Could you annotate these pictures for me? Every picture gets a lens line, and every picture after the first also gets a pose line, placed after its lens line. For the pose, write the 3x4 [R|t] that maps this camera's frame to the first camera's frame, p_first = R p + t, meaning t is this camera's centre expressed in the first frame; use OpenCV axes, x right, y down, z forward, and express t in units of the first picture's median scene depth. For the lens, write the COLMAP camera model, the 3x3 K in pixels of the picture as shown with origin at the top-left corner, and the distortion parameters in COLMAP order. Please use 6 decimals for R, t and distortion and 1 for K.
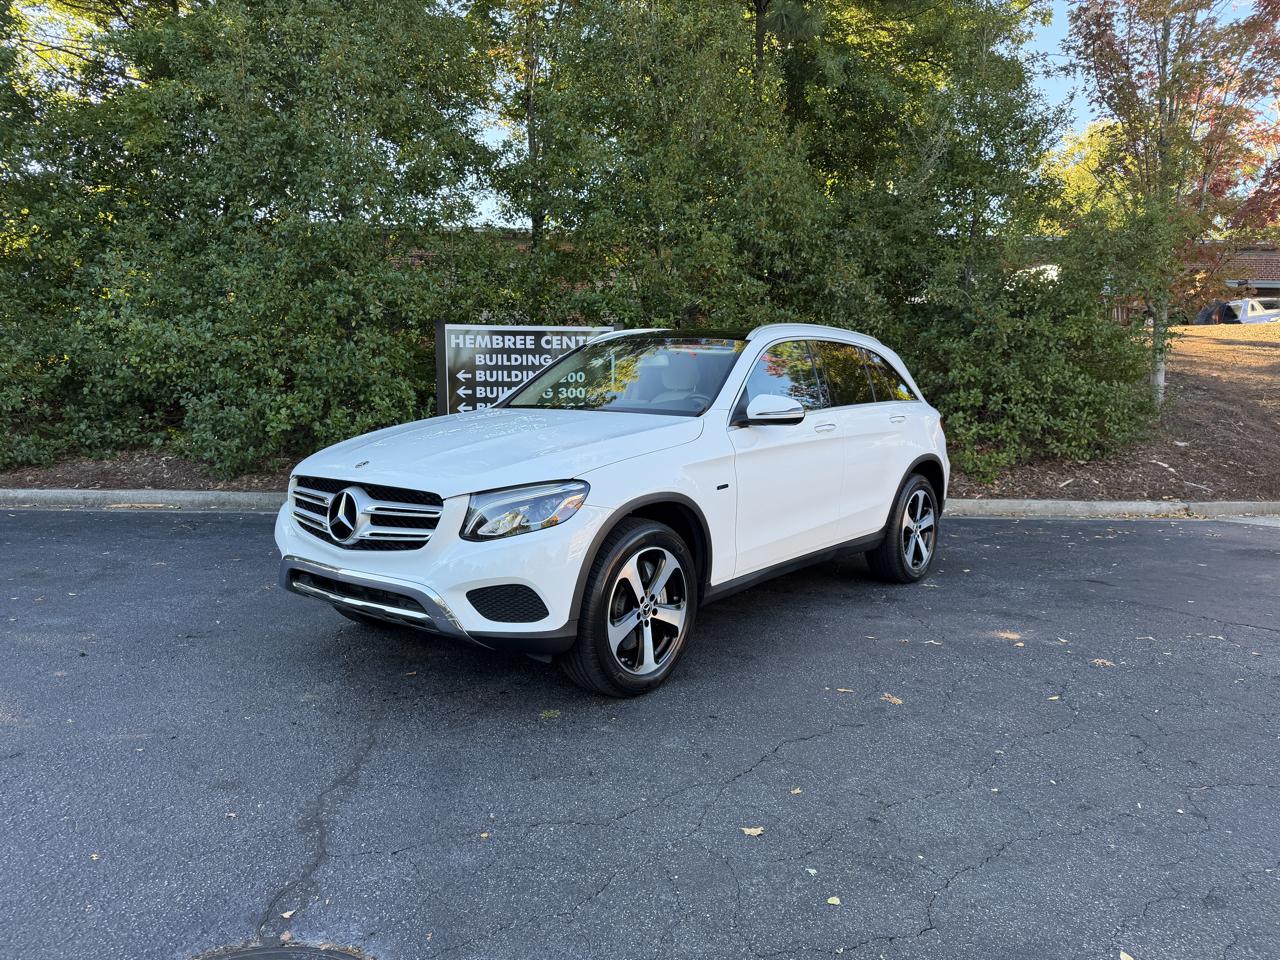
lens RADIAL K [[886.8, 0, 640.0], [0, 886.8, 480.0], [0, 0, 1]] dist [0.085092, -0.130573]
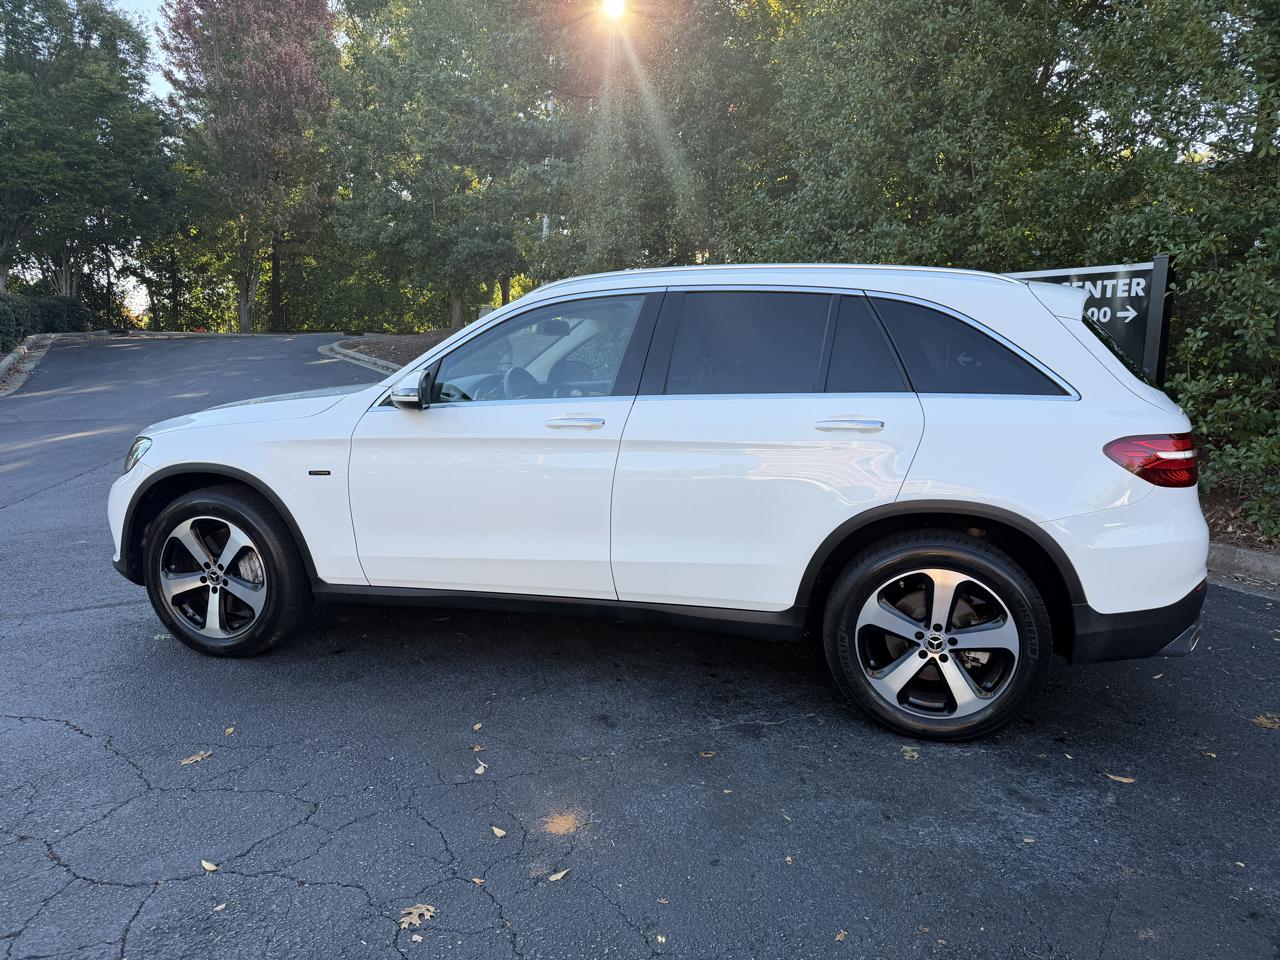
lens RADIAL K [[899.5, 0, 631.4], [0, 899.5, 468.3], [0, 0, 1]] dist [0.056925, -0.065380]
pose [[0.406212, 0.126485, -0.904983, 0.472438], [-0.099512, 0.990607, 0.093785, -0.051450], [0.908344, 0.051960, 0.414983, 0.415500]]
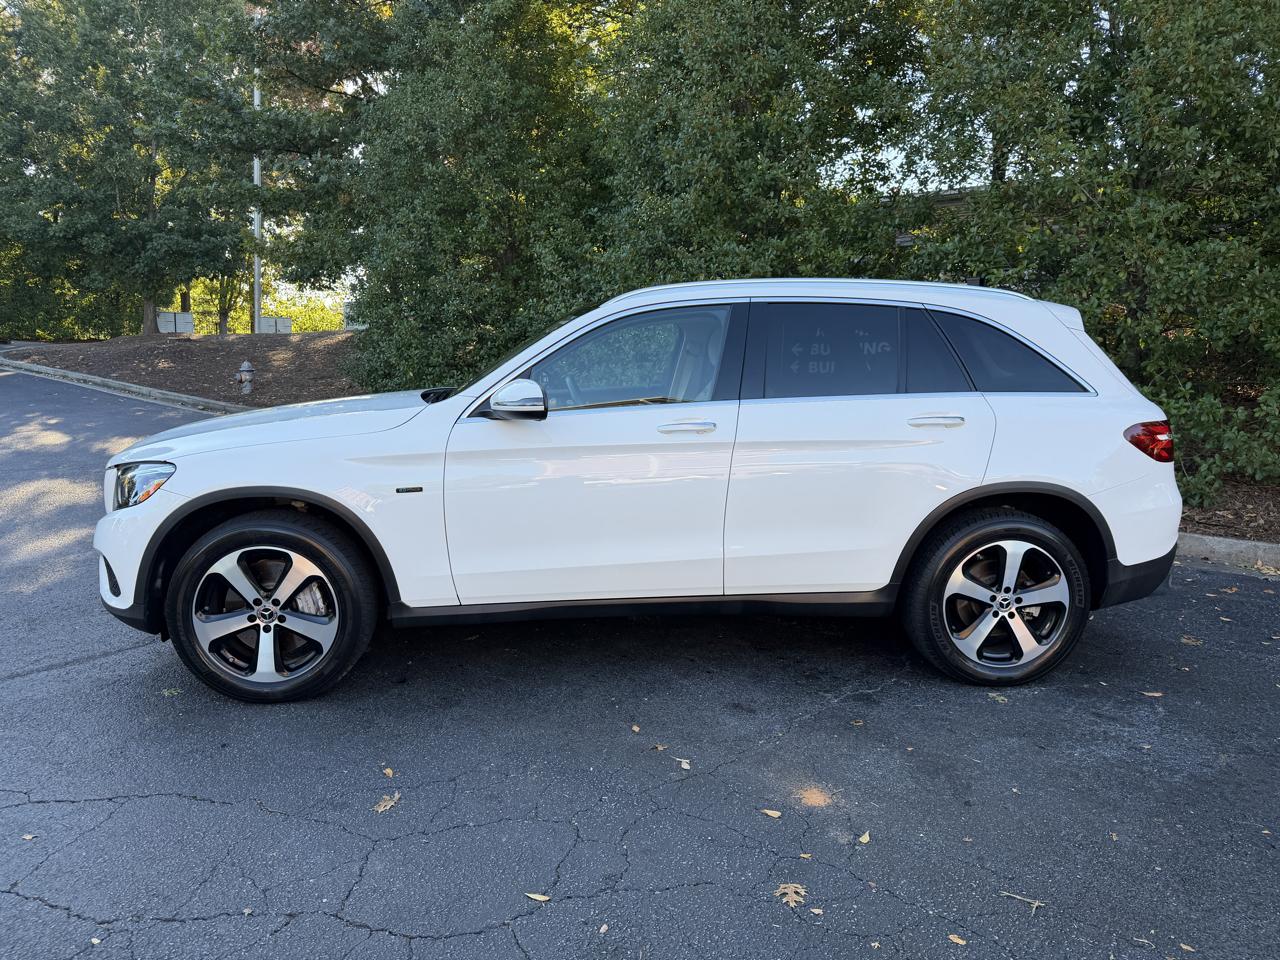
lens RADIAL K [[886.8, 0, 640.0], [0, 886.8, 480.0], [0, 0, 1]] dist [0.085092, -0.130573]
pose [[0.695525, 0.102026, -0.711221, 0.380700], [-0.077263, 0.994747, 0.067141, -0.034008], [0.714336, 0.008253, 0.699755, 0.262525]]
